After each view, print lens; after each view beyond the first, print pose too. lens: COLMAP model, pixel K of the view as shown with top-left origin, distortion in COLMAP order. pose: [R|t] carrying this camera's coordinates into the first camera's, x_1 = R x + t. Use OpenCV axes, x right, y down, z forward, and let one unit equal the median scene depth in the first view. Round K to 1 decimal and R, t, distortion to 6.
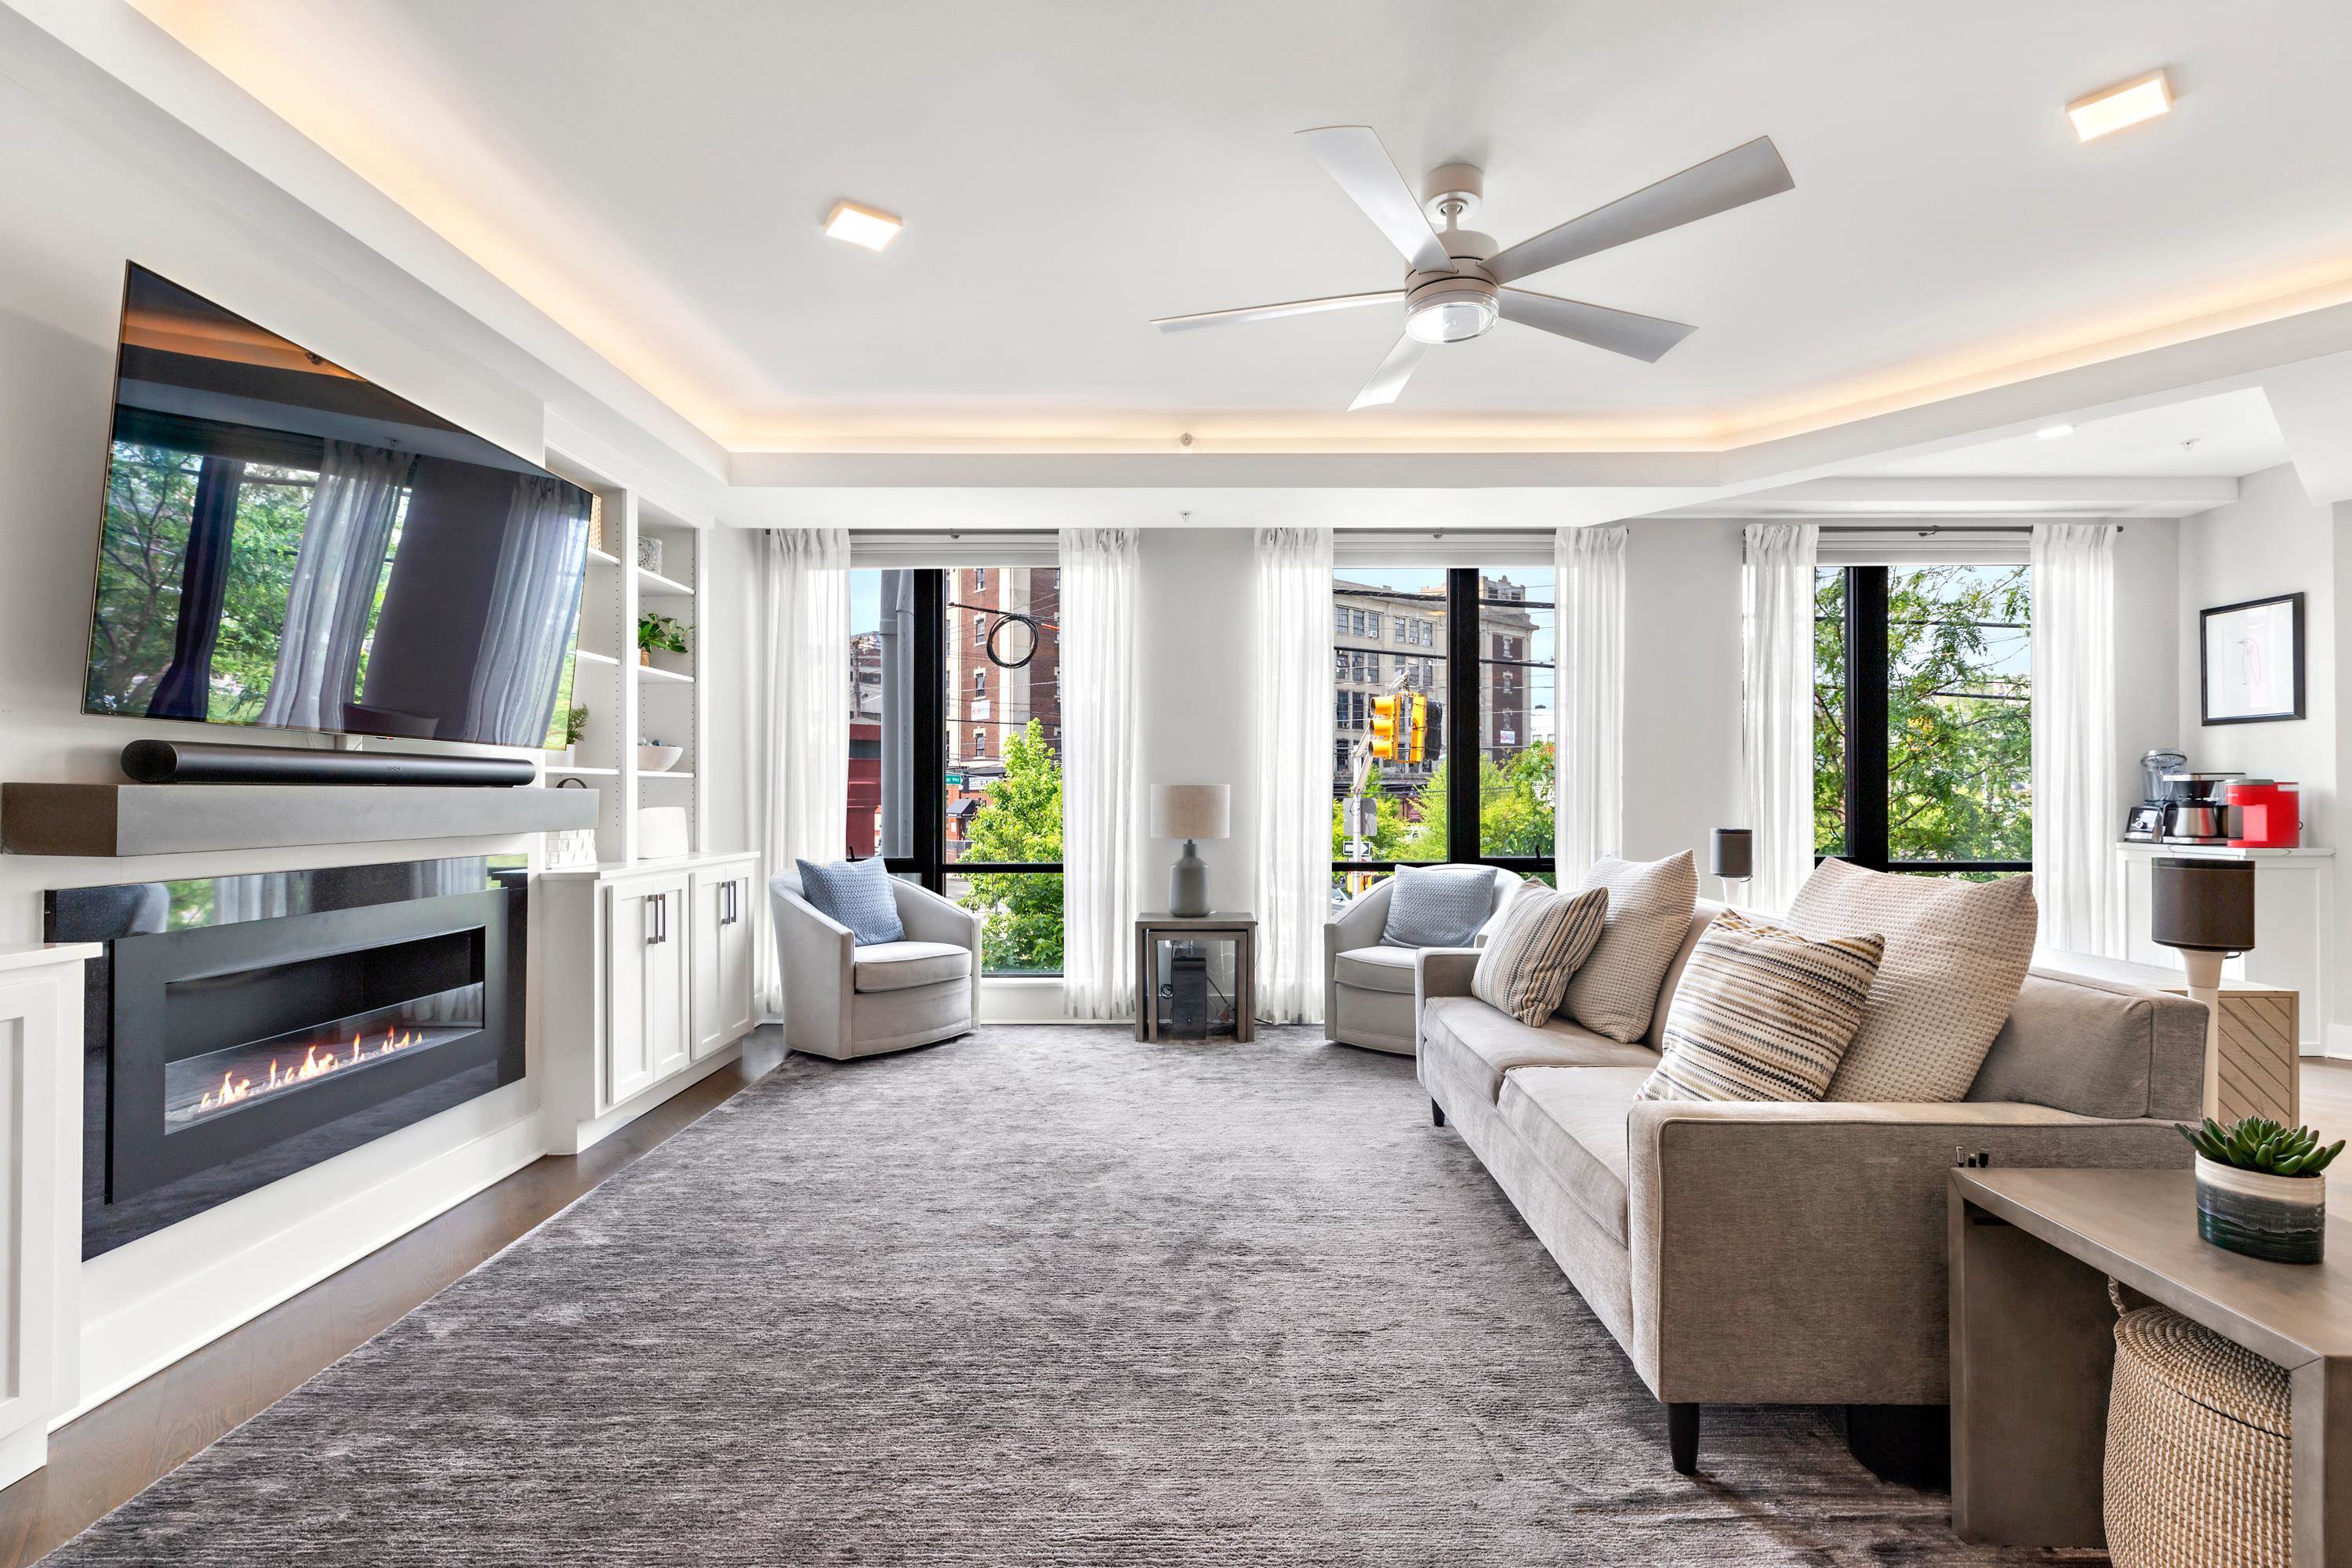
lens RADIAL K [[1055.1, 0, 1185.3], [0, 1055.1, 786.3], [0, 0, 1]] dist [0.004228, -0.000169]
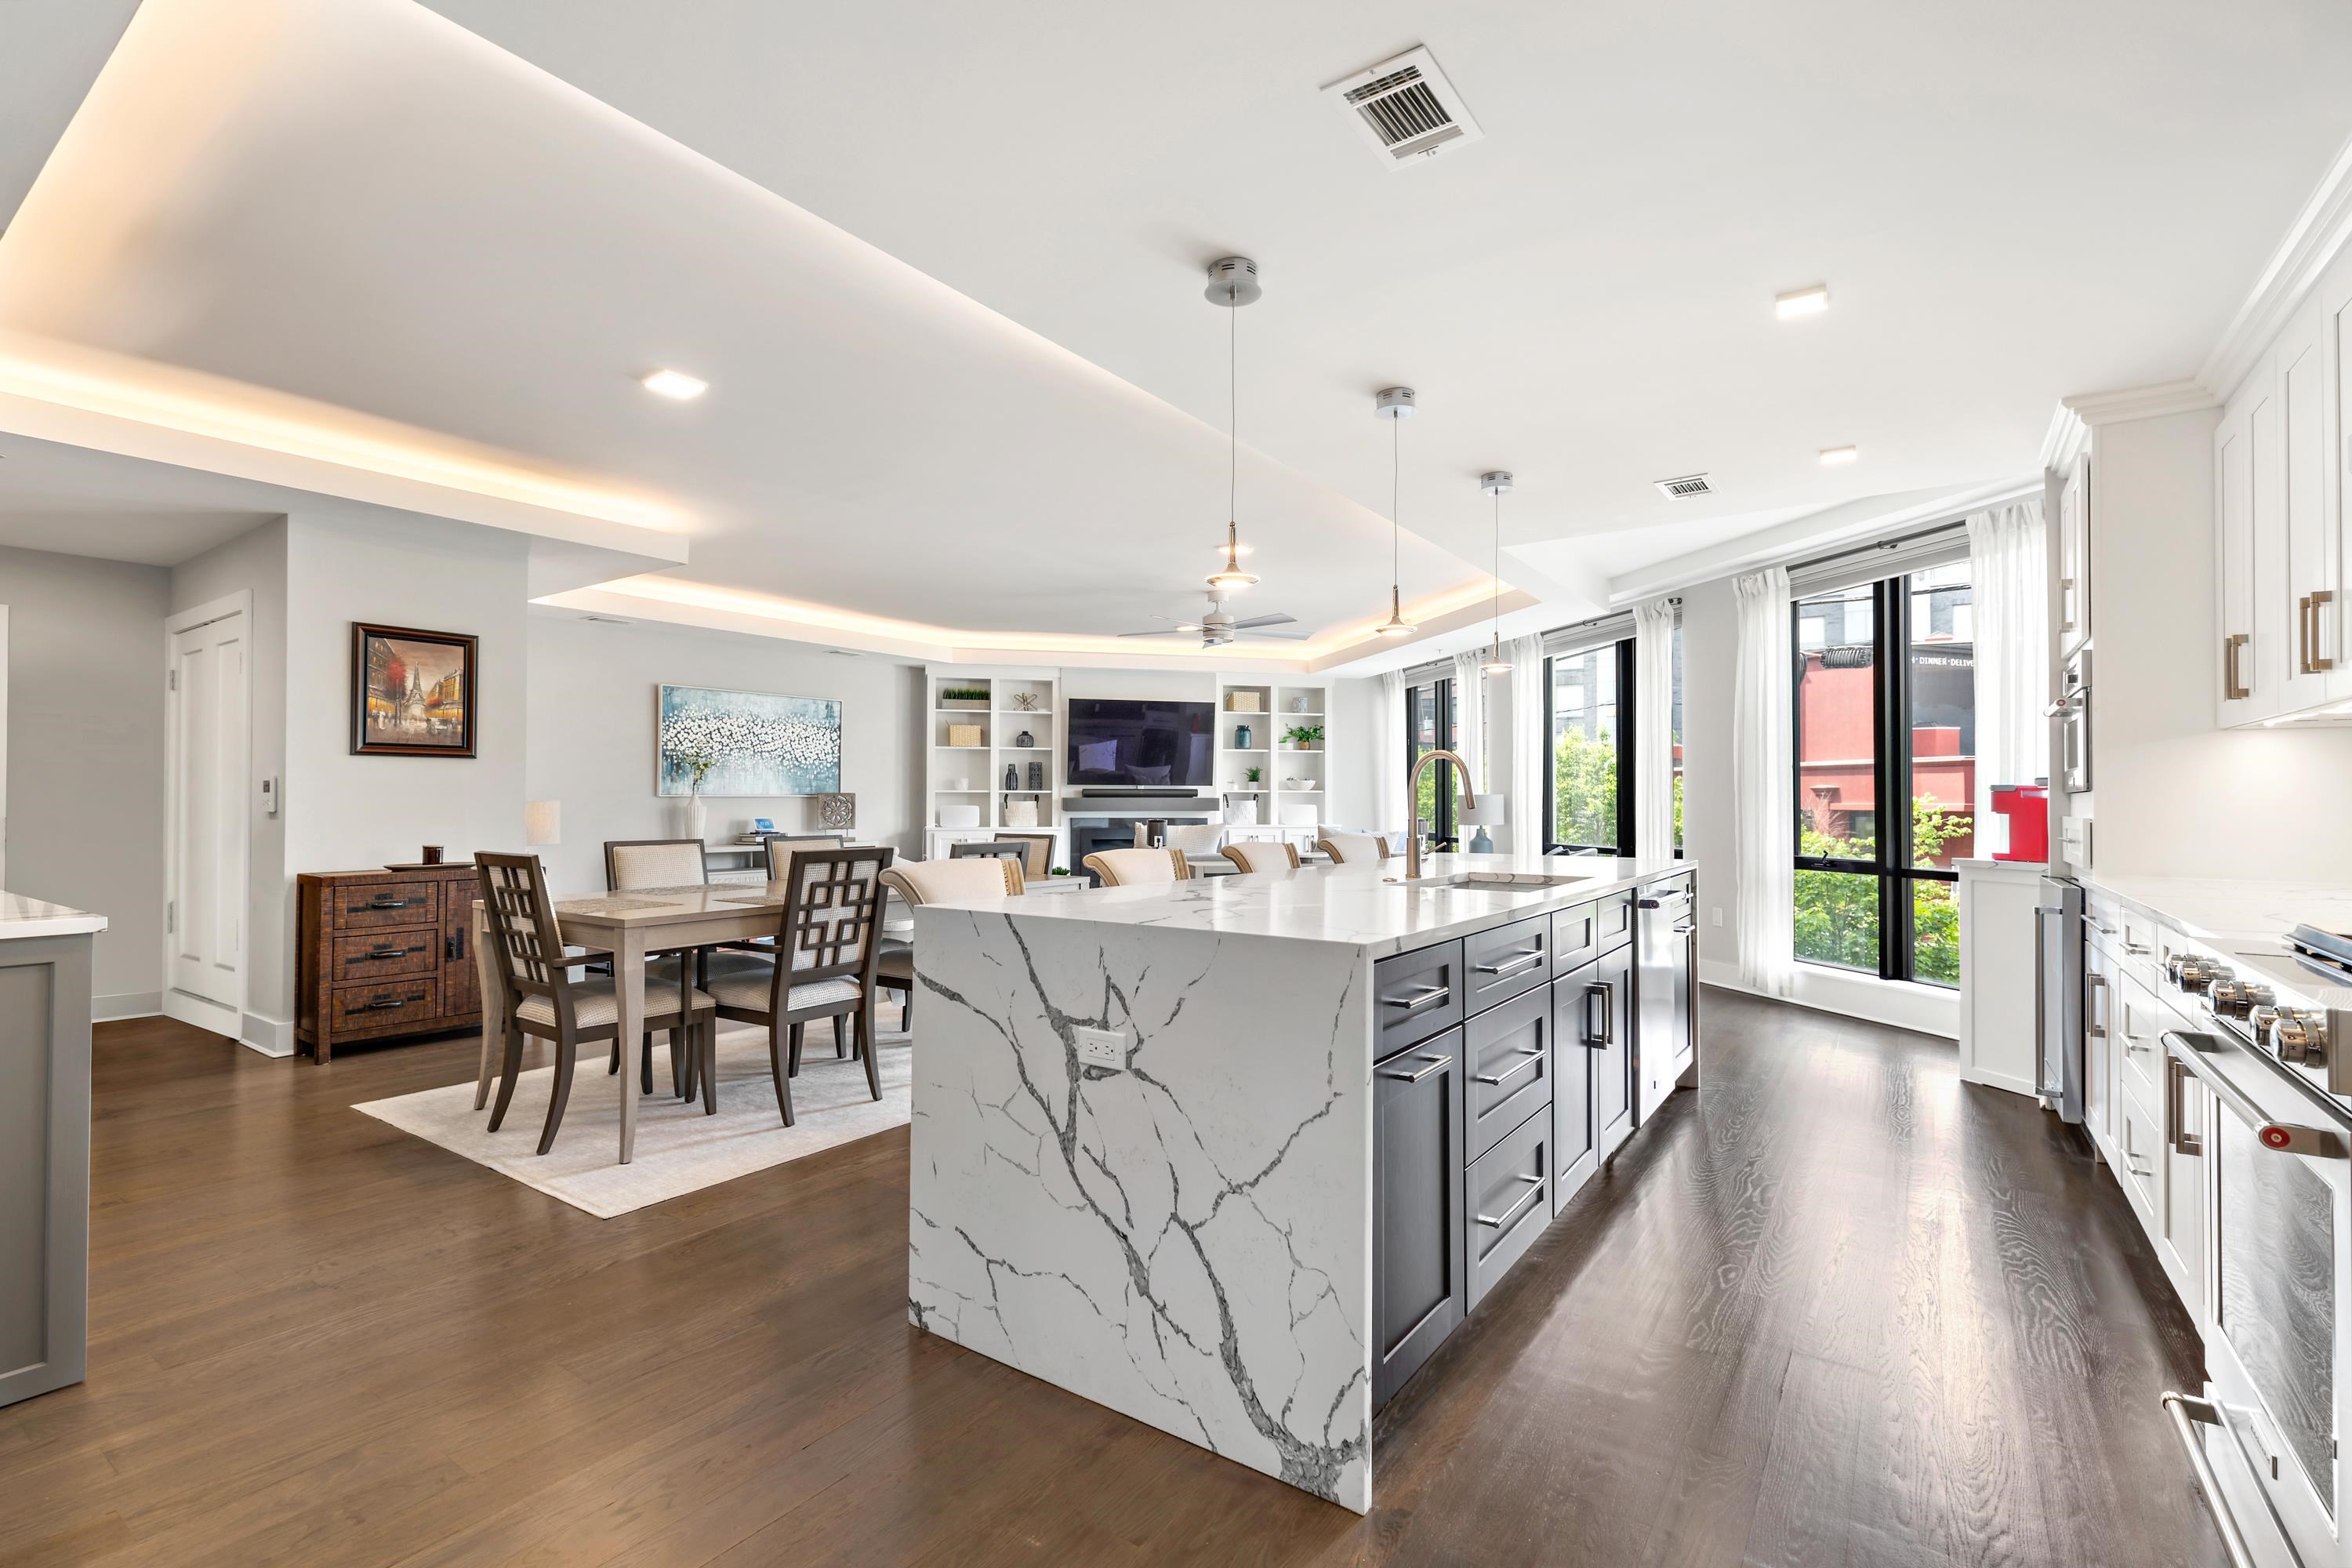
lens RADIAL K [[1055.1, 0, 1178.2], [0, 1055.1, 782.2], [0, 0, 1]] dist [0.004228, -0.000169]
pose [[0.246911, -0.015366, -0.968916, 1.820343], [0.007357, 0.999875, -0.013983, -0.001646], [0.969010, -0.003675, 0.246993, 0.096076]]
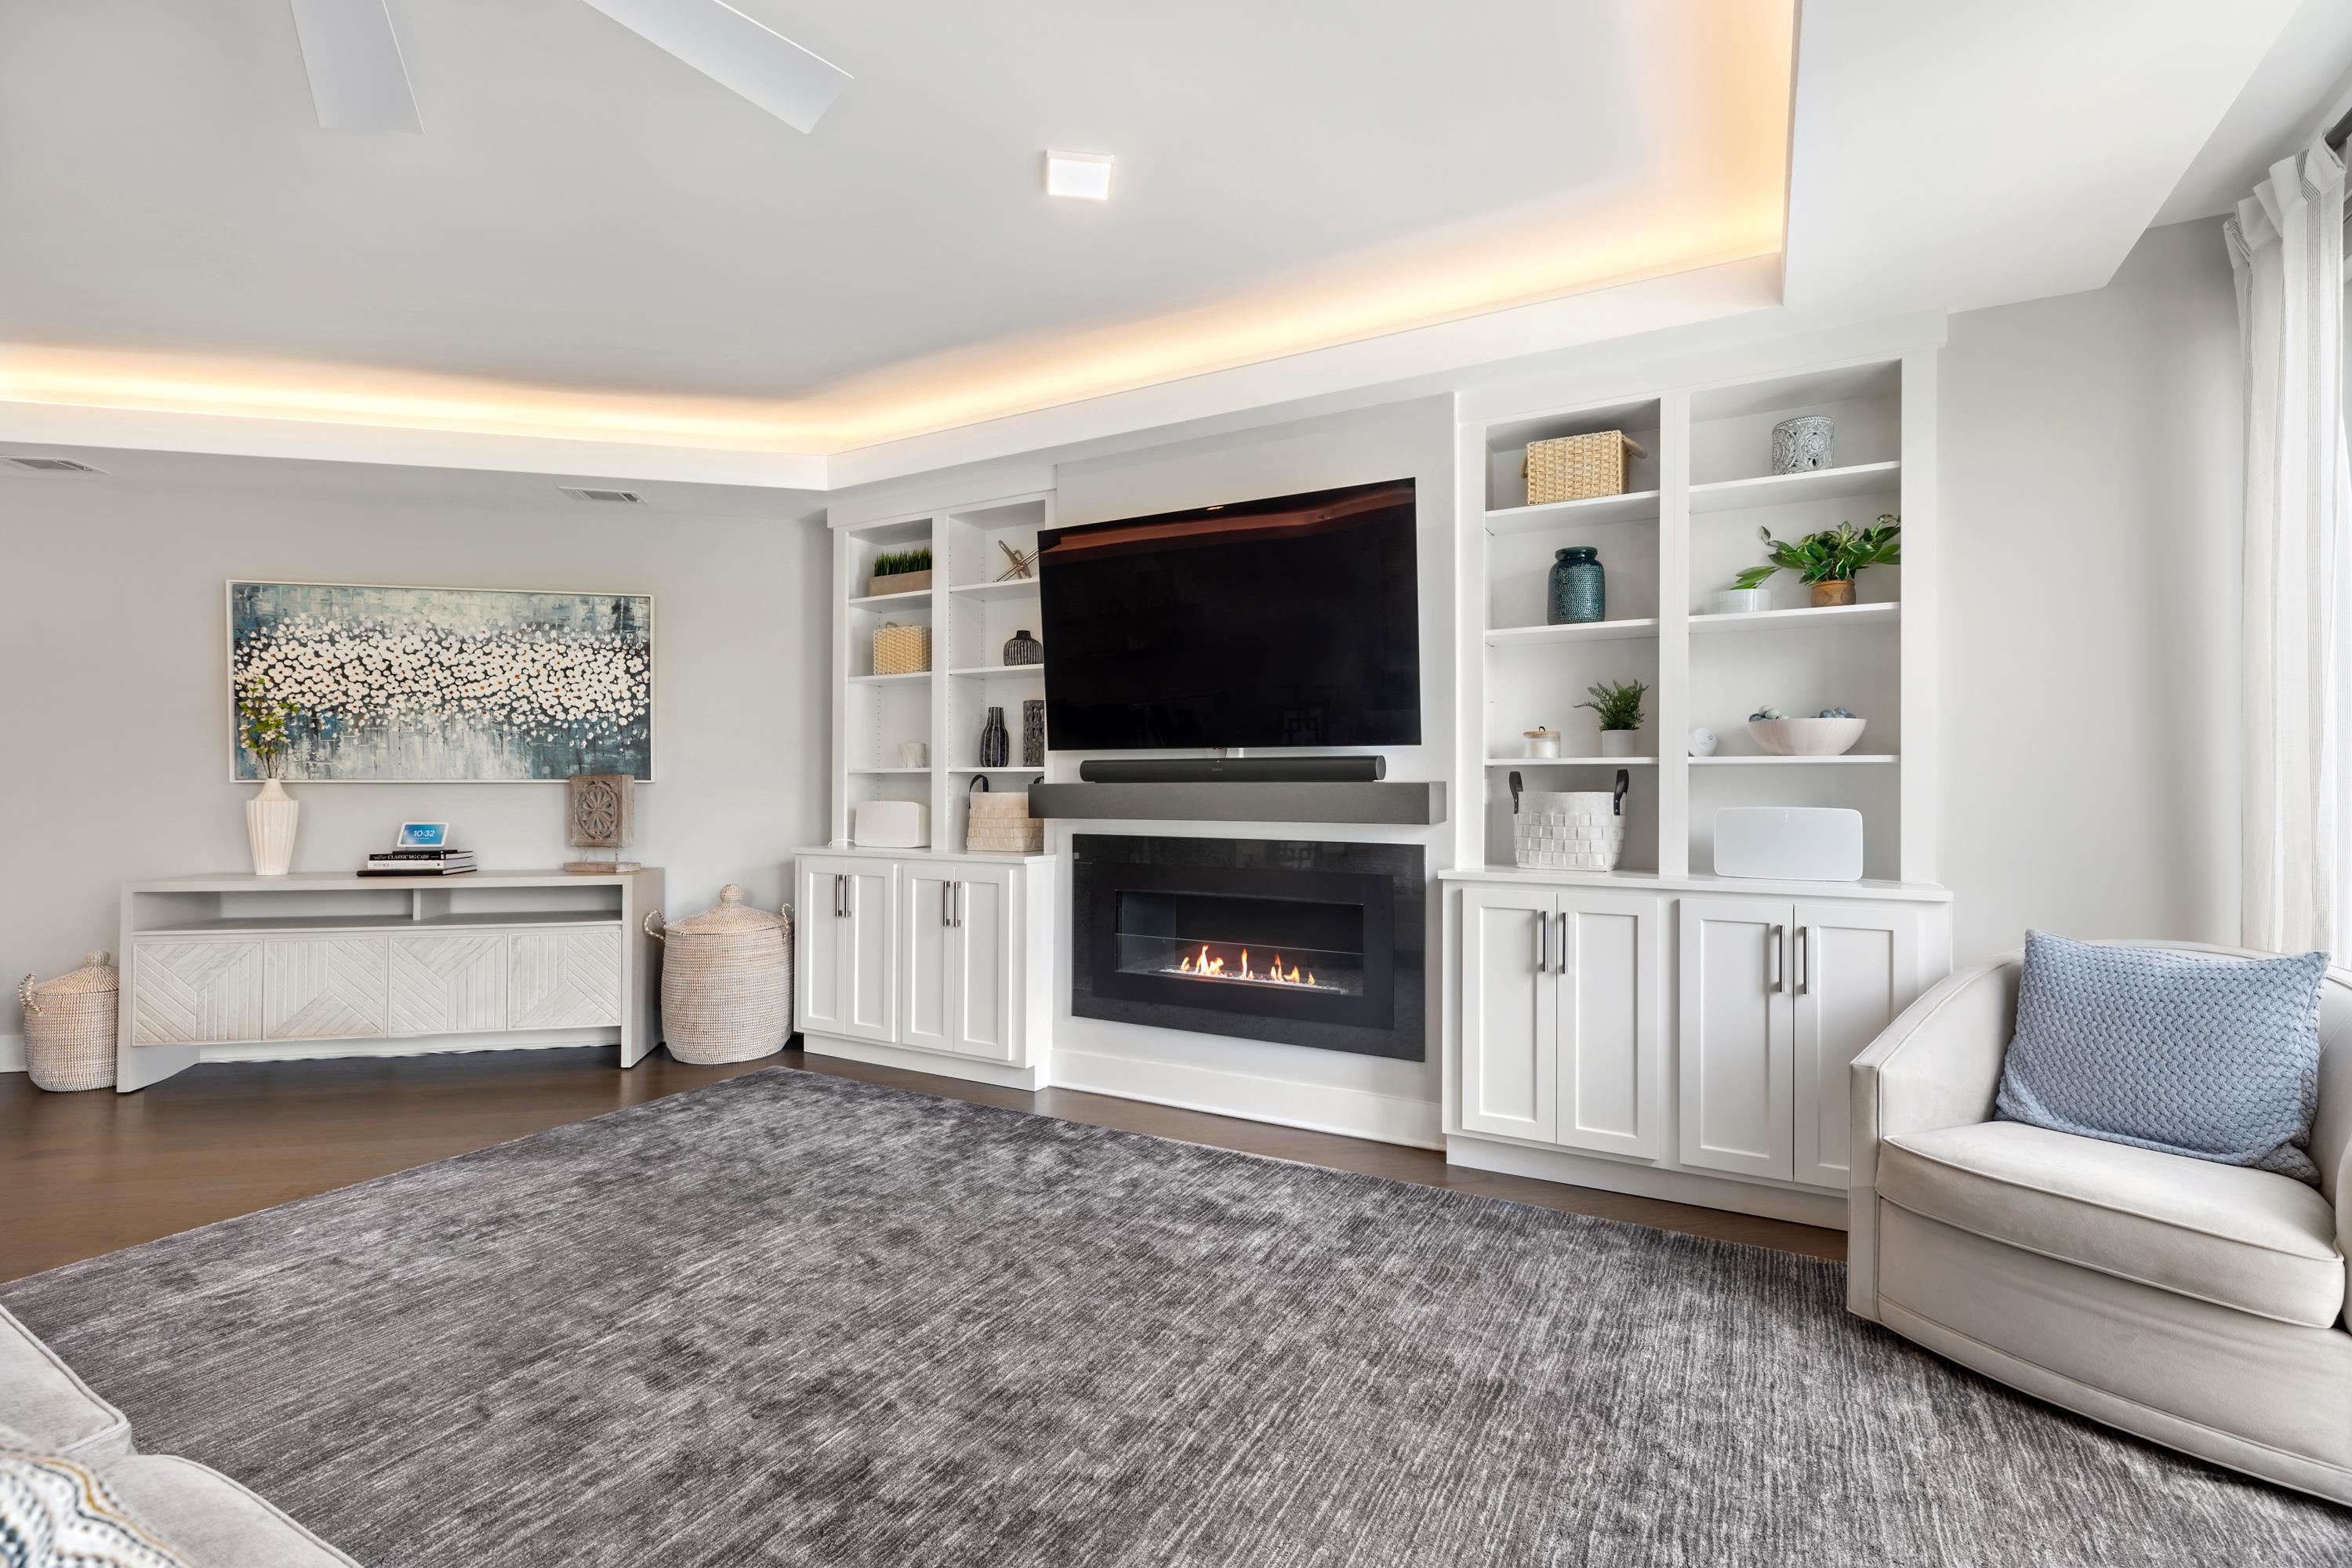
lens RADIAL K [[1055.1, 0, 1172.9], [0, 1055.1, 785.4], [0, 0, 1]] dist [0.004228, -0.000169]
pose [[-0.486541, 0.000329, -0.873658, 0.297200], [0.007024, 0.999969, -0.003535, 0.003591], [0.873630, -0.007857, -0.486528, 0.960651]]
